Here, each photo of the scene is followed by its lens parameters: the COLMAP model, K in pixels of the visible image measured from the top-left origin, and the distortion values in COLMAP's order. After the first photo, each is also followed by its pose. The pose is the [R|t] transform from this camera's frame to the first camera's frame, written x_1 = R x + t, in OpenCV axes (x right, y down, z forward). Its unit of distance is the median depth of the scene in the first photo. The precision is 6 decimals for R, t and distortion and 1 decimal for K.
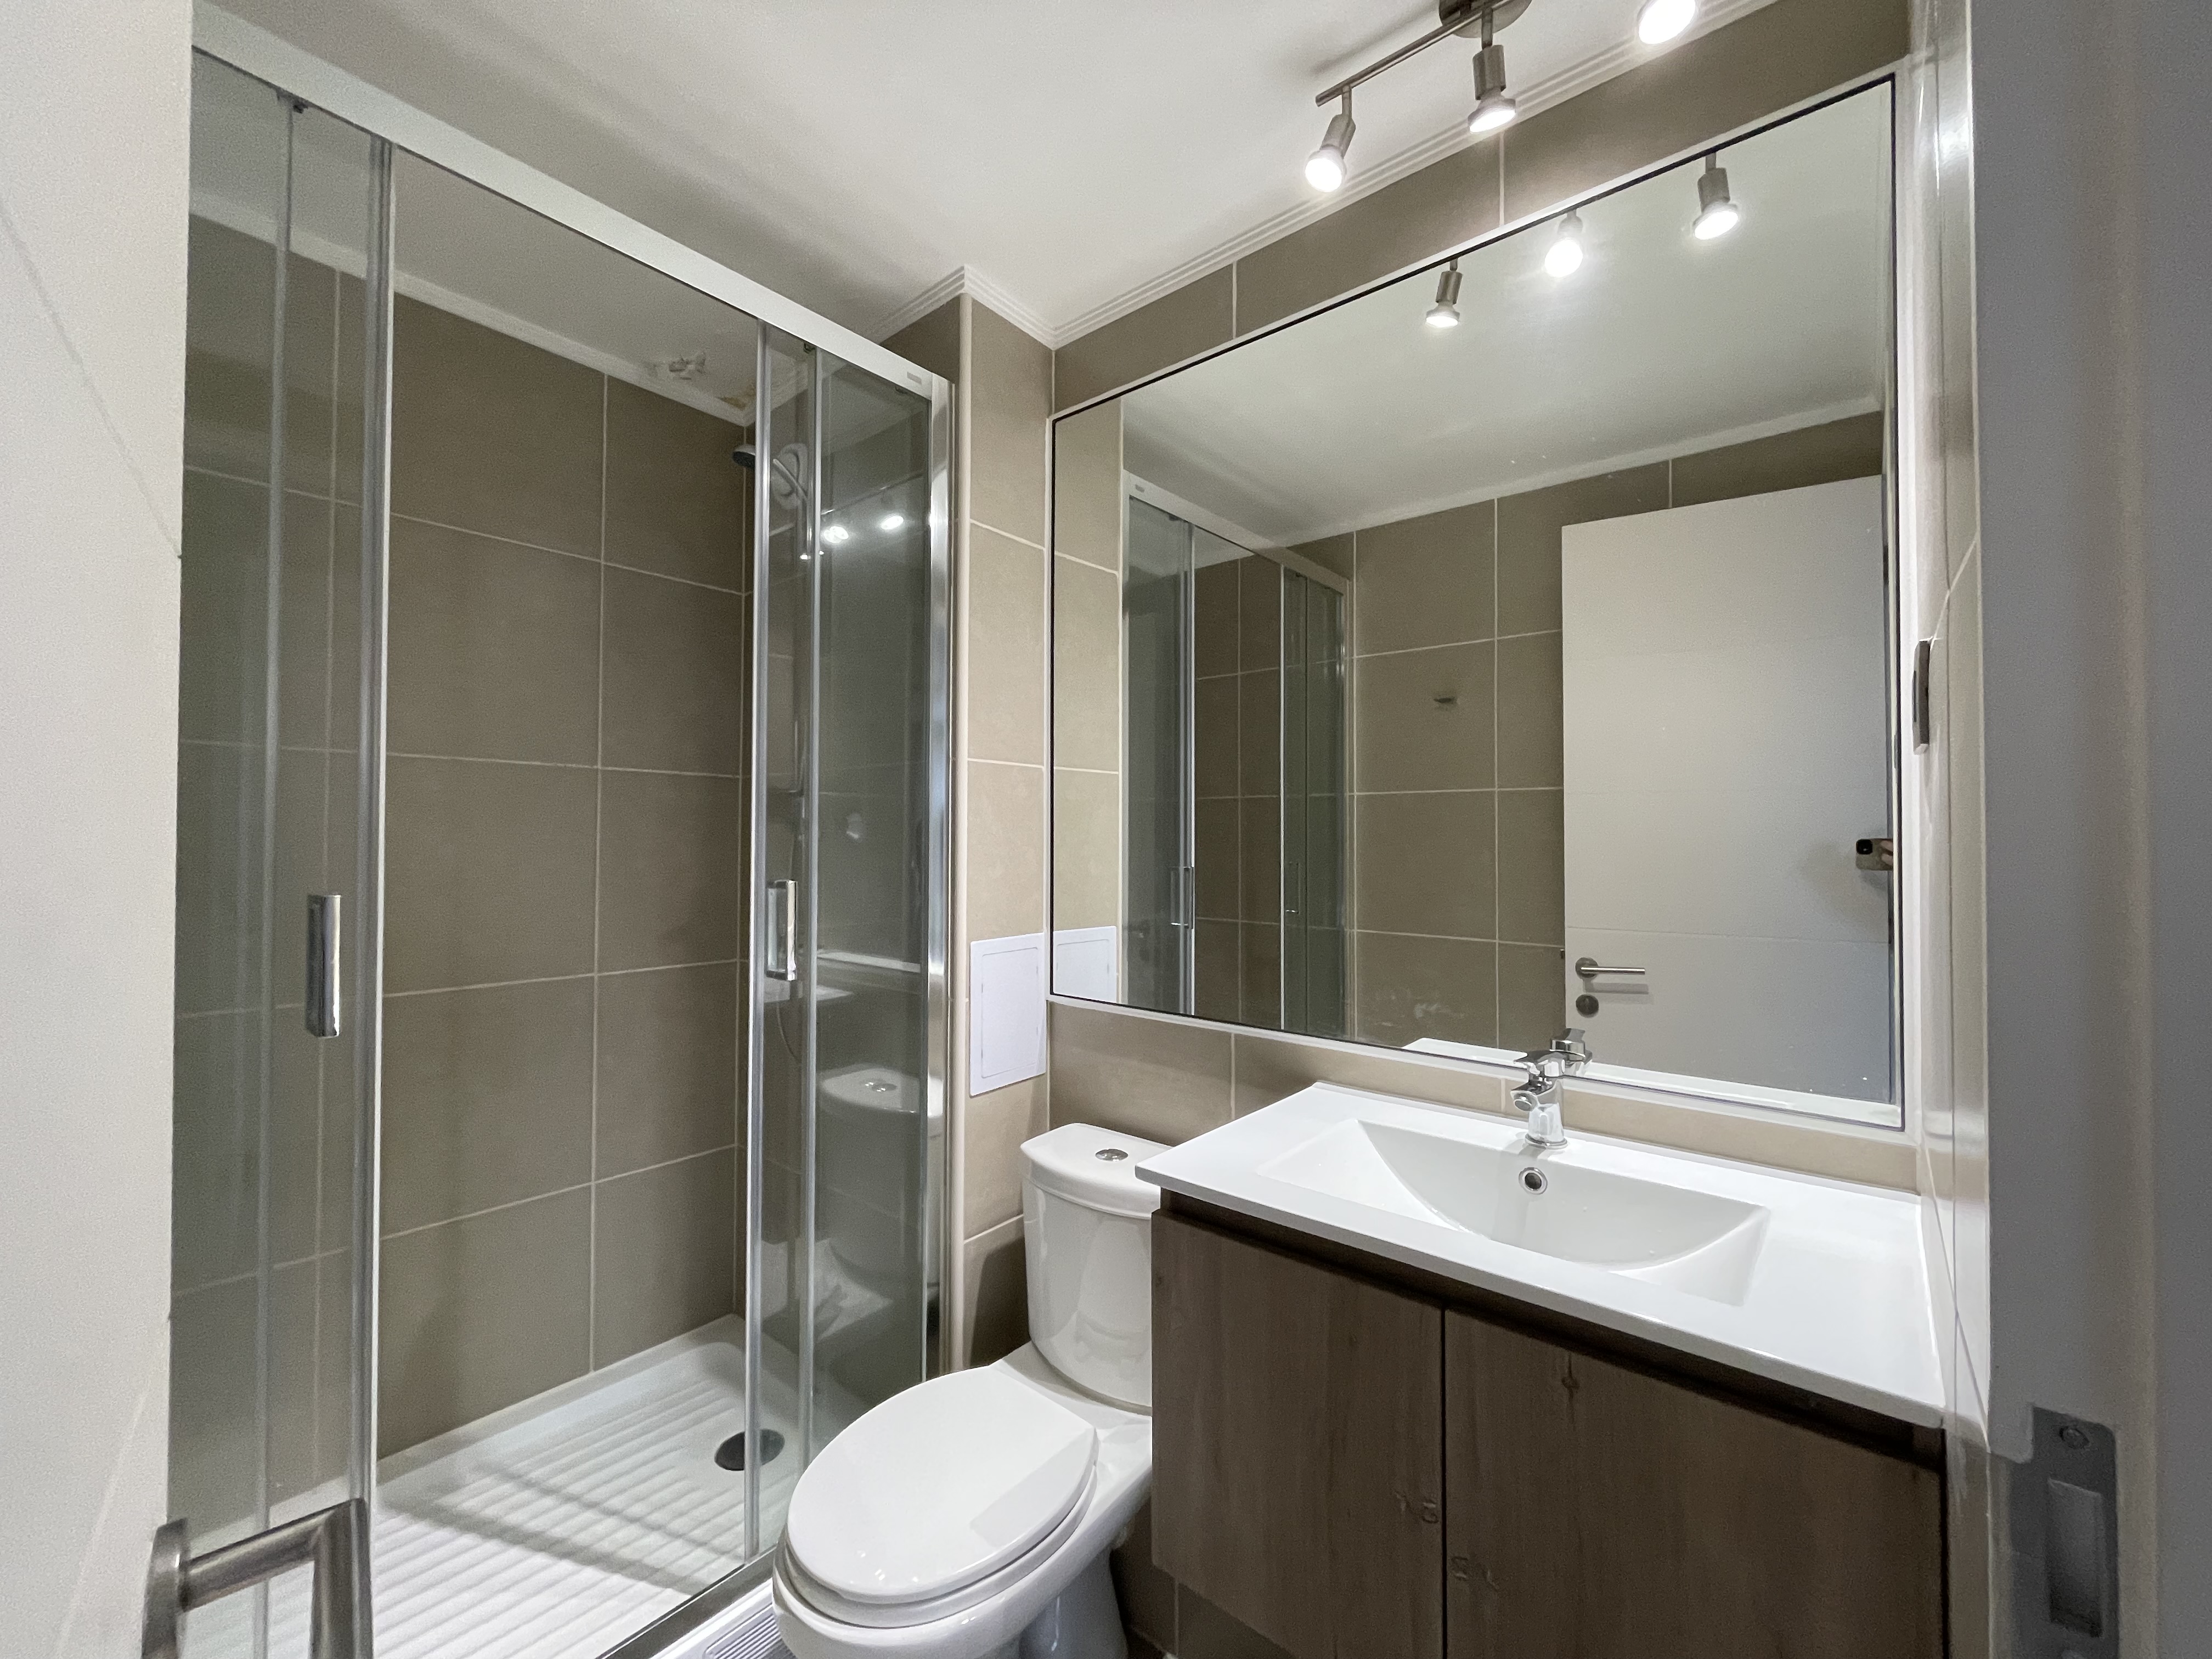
lens RADIAL K [[890.4, 0, 1115.3], [0, 890.4, 827.4], [0, 0, 1]] dist [-0.000955, -0.000129]
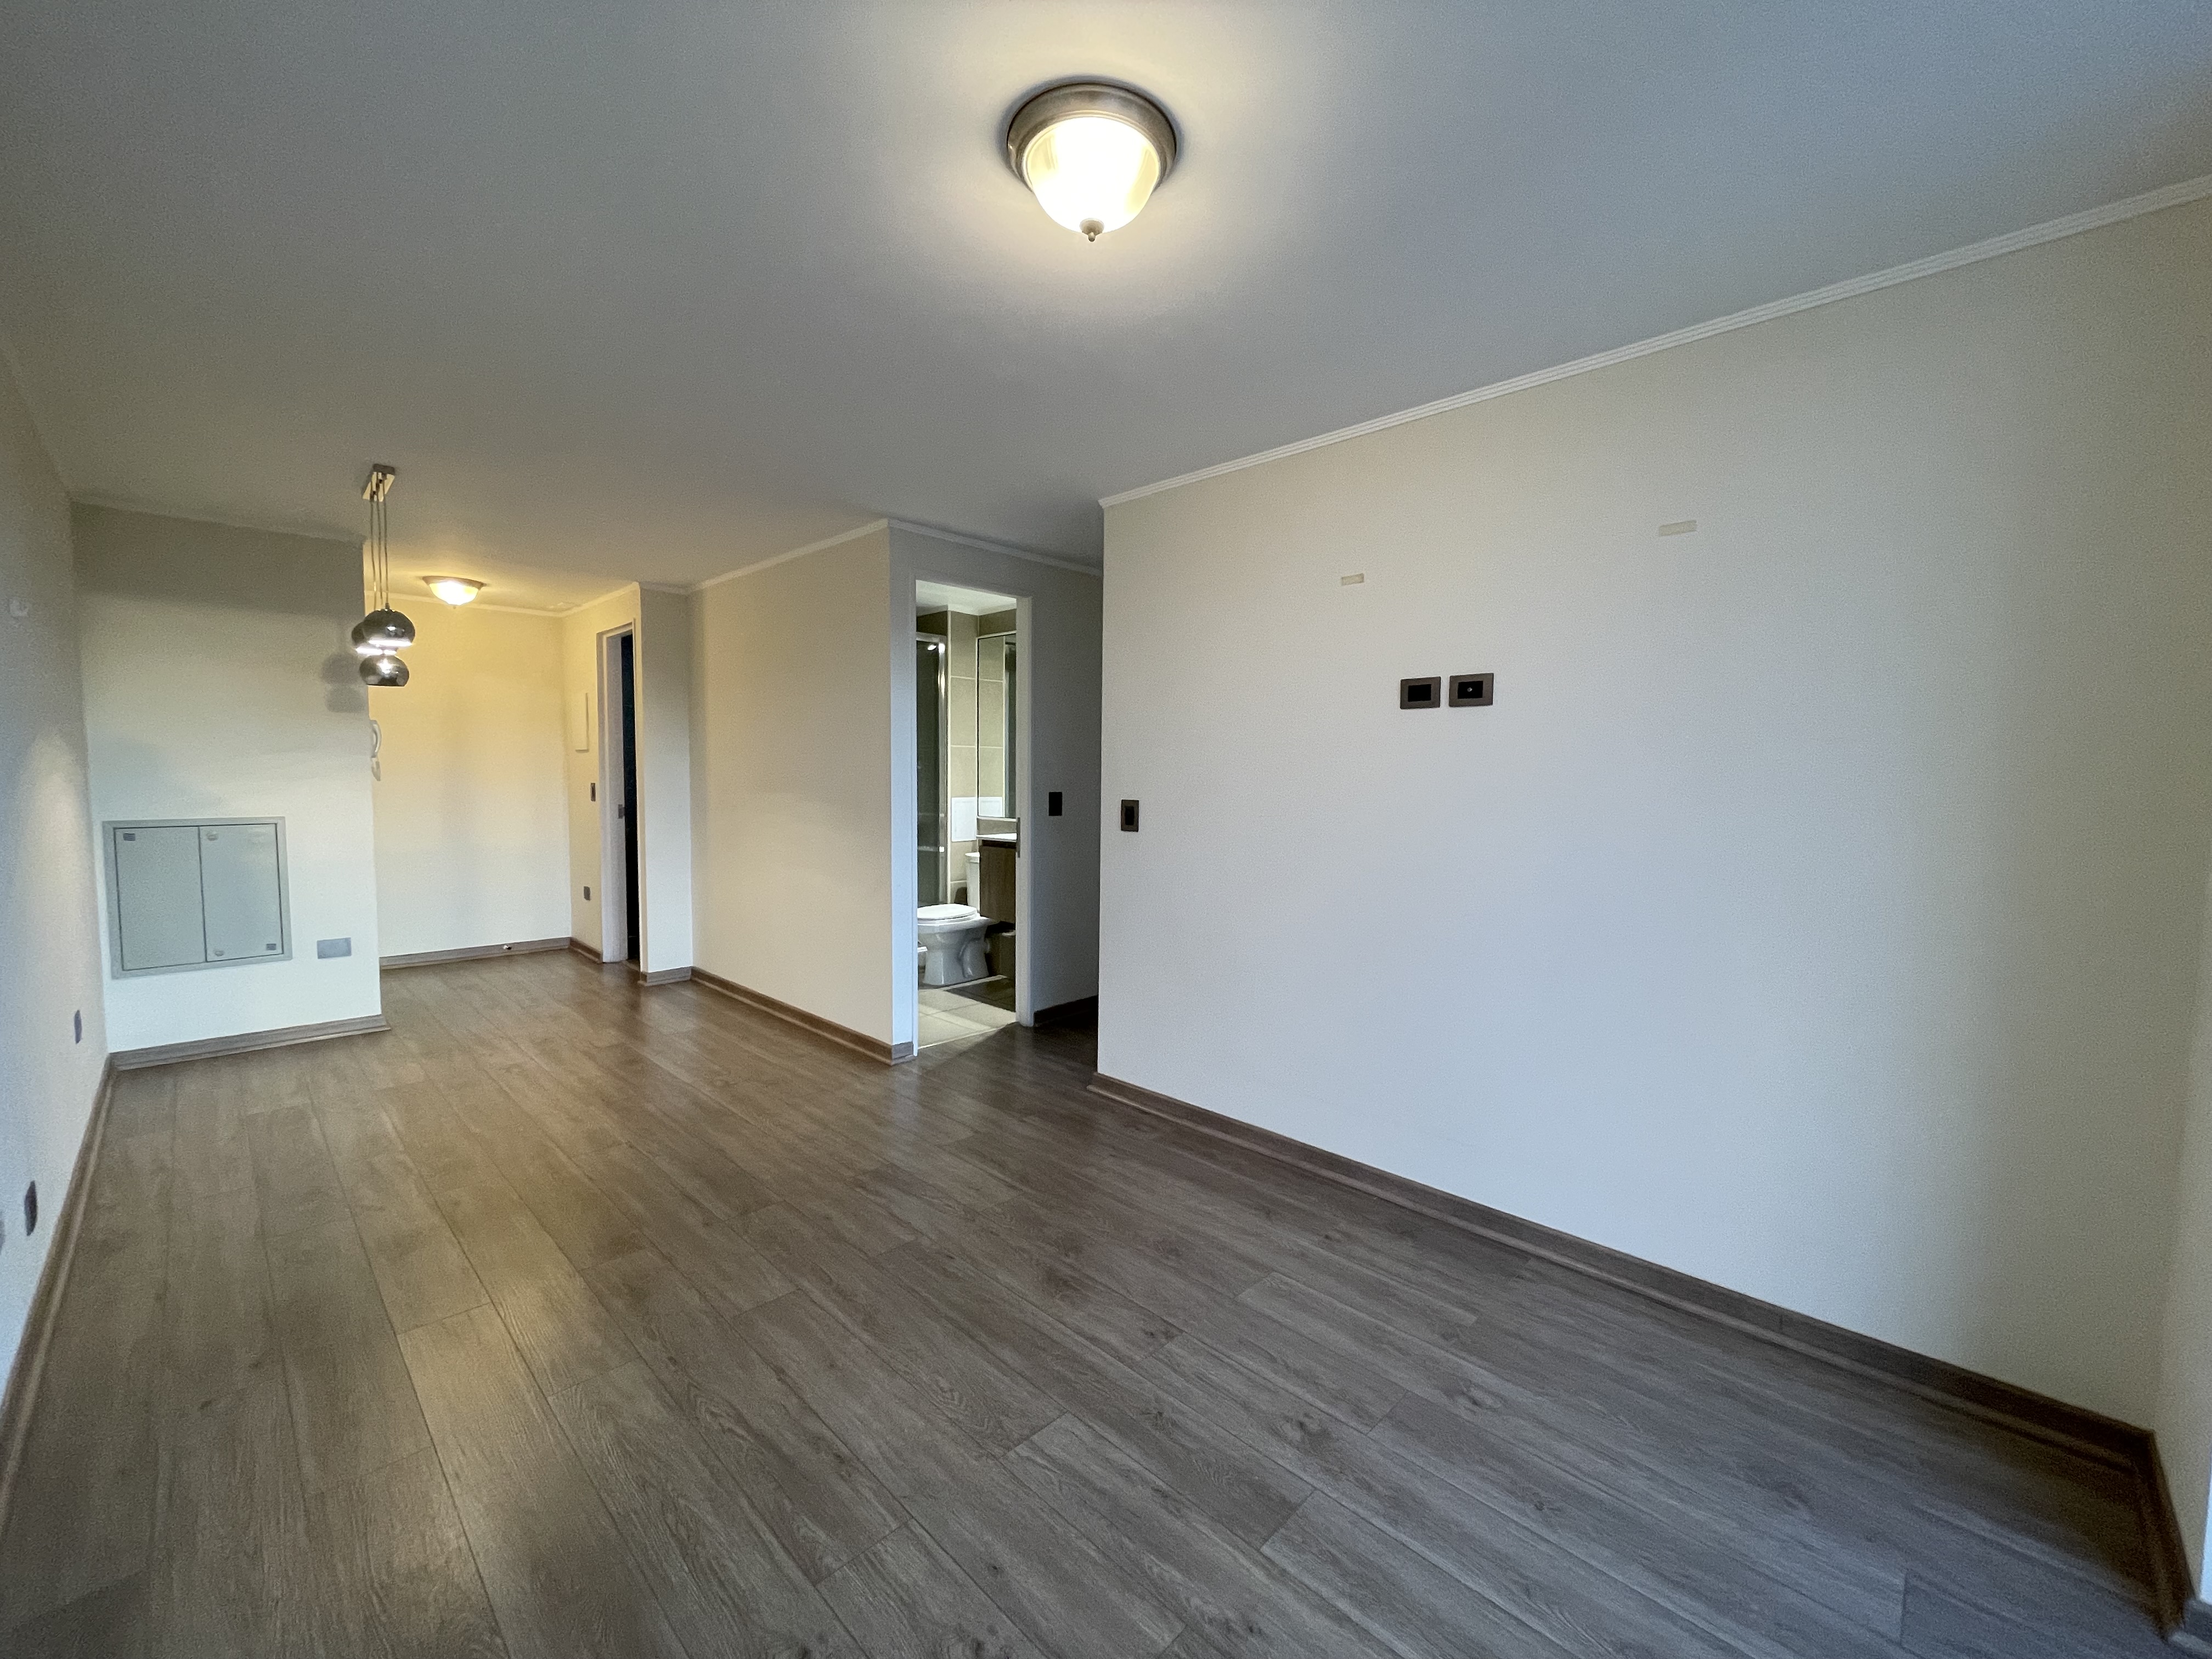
lens RADIAL K [[890.4, 0, 1115.3], [0, 890.4, 827.4], [0, 0, 1]] dist [-0.000955, -0.000129]
pose [[0.999930, 0.011746, -0.001570, 0.430907], [-0.011584, 0.996768, 0.079493, -0.031689], [0.002498, -0.079469, 0.996834, -2.211689]]
